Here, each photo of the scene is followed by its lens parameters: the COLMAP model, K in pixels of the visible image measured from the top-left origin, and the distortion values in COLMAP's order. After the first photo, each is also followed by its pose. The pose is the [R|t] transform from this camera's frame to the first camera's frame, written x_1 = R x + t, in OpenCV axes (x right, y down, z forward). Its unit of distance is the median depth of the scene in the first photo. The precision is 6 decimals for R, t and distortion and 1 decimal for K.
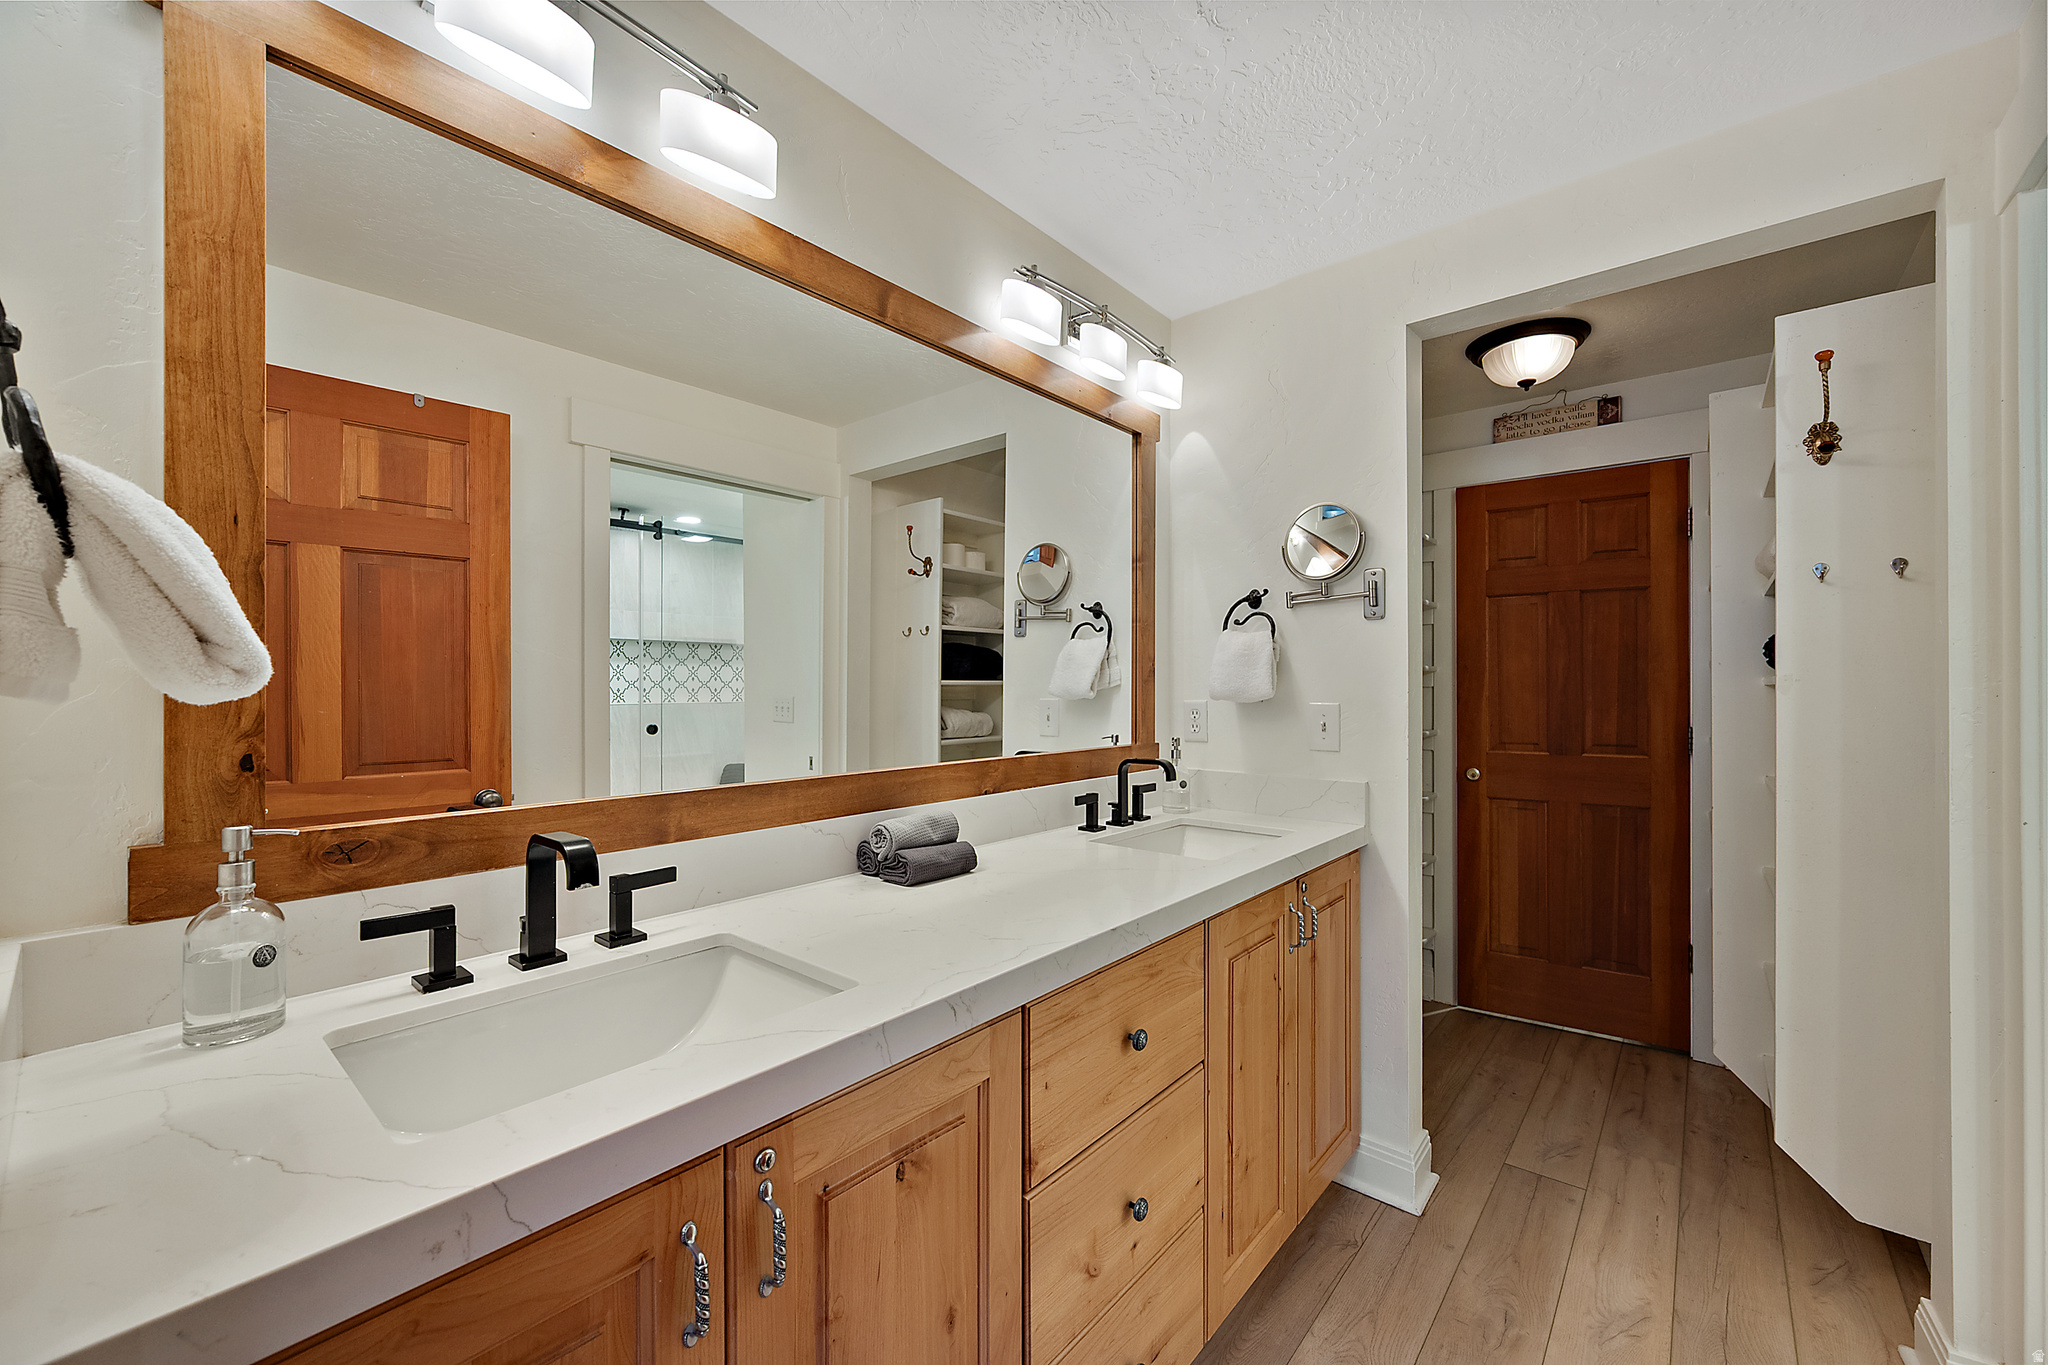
lens RADIAL K [[804.4, 0, 1015.3], [0, 804.4, 688.8], [0, 0, 1]] dist [-0.002522, 0.000631]
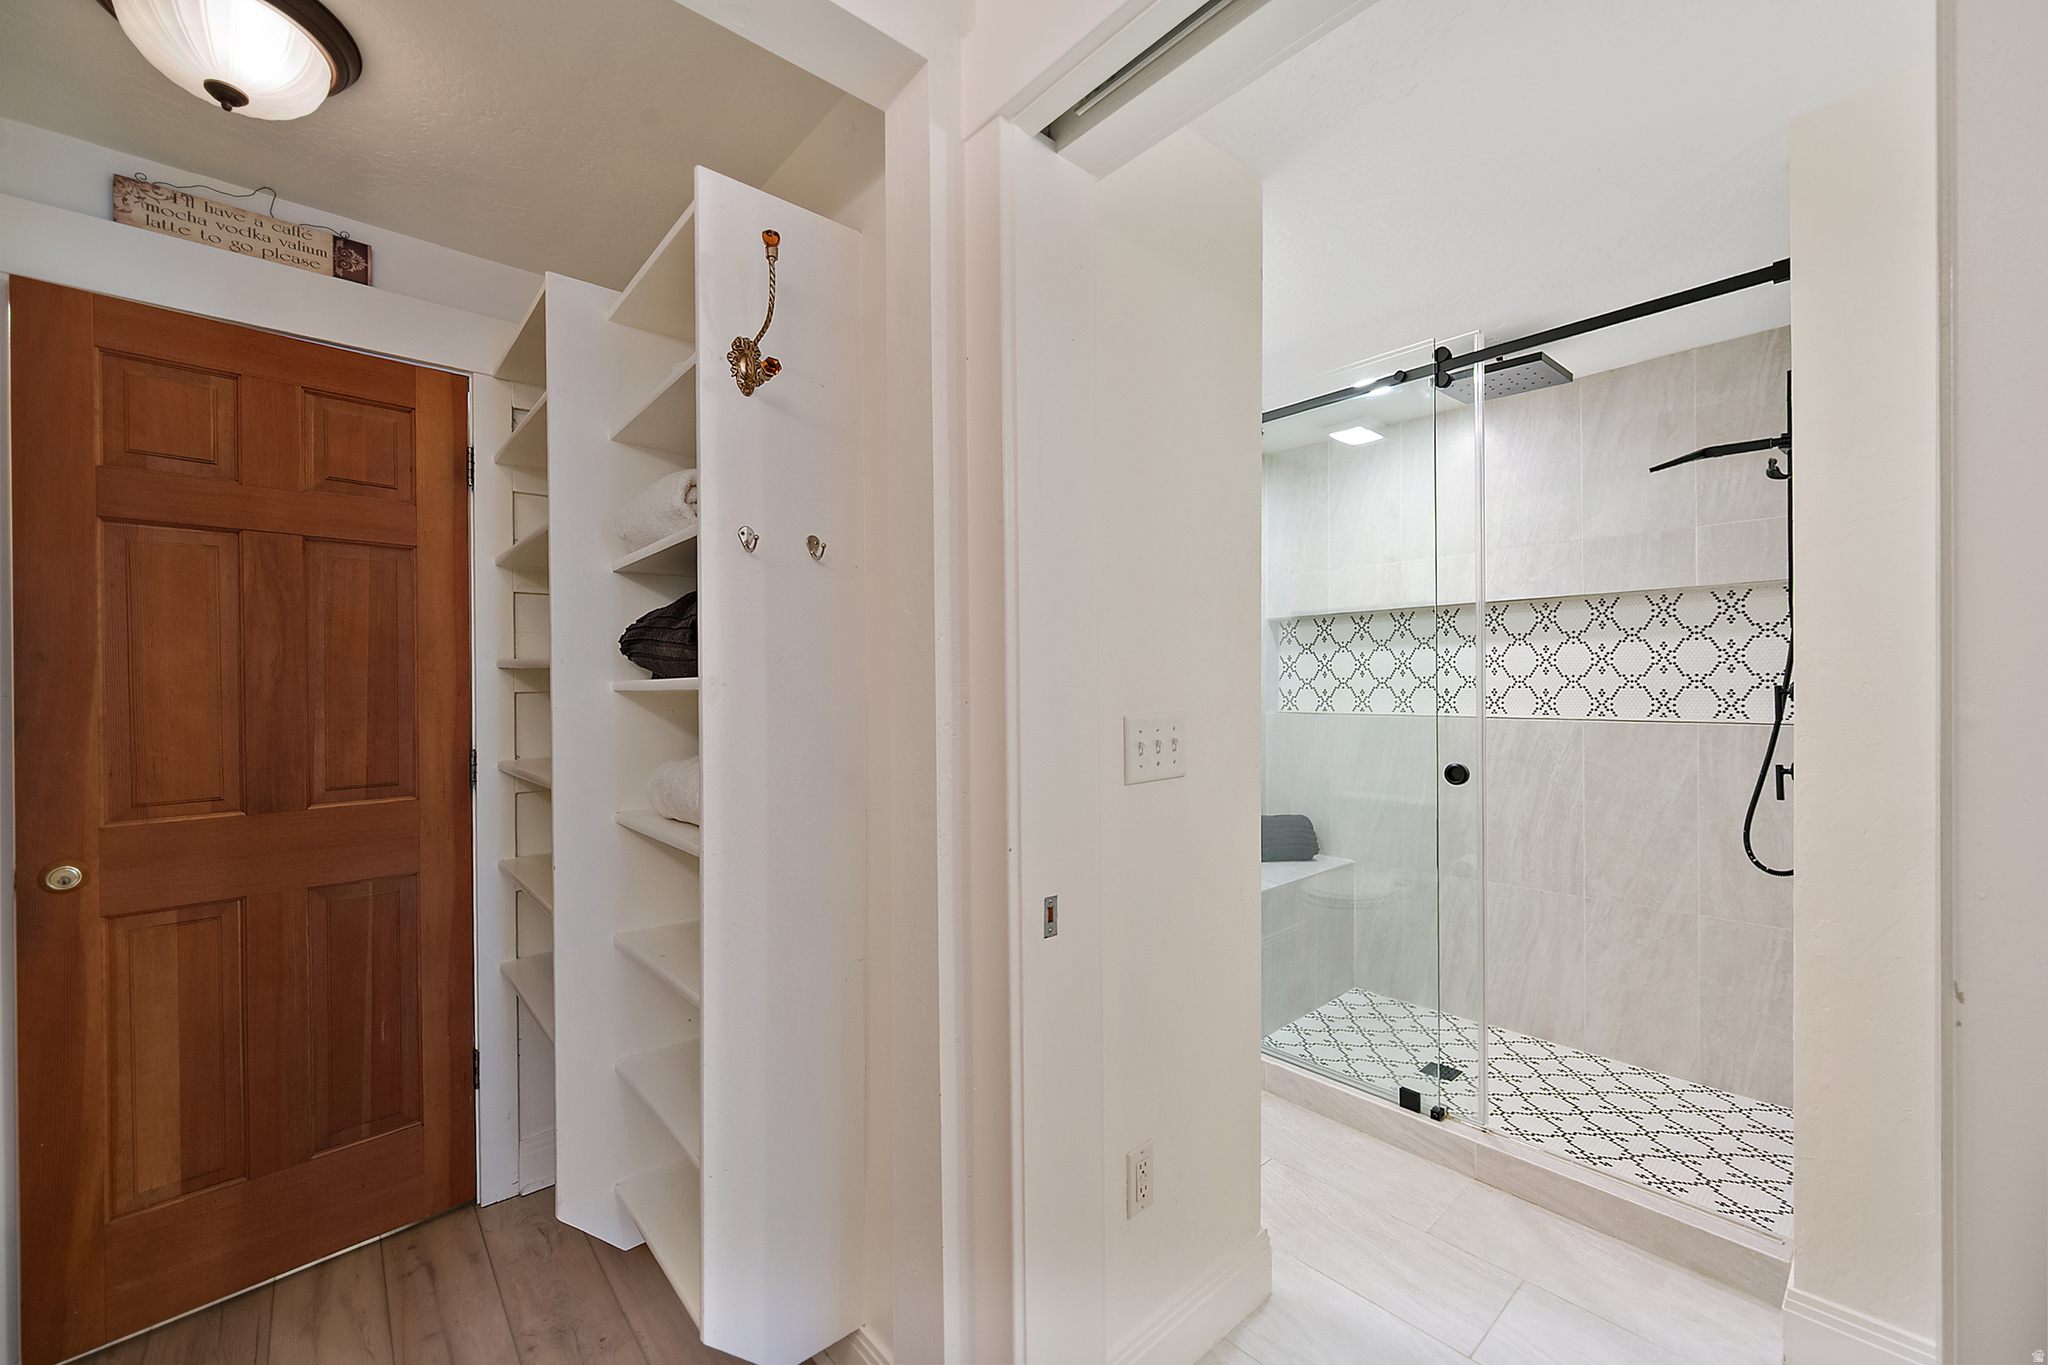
lens RADIAL K [[804.4, 0, 1034.9], [0, 804.4, 683.2], [0, 0, 1]] dist [-0.002522, 0.000631]
pose [[0.133240, 0.001357, 0.991083, 0.178021], [0.010626, 0.999940, -0.002797, -0.004030], [-0.991027, 0.010904, 0.133217, 0.375631]]
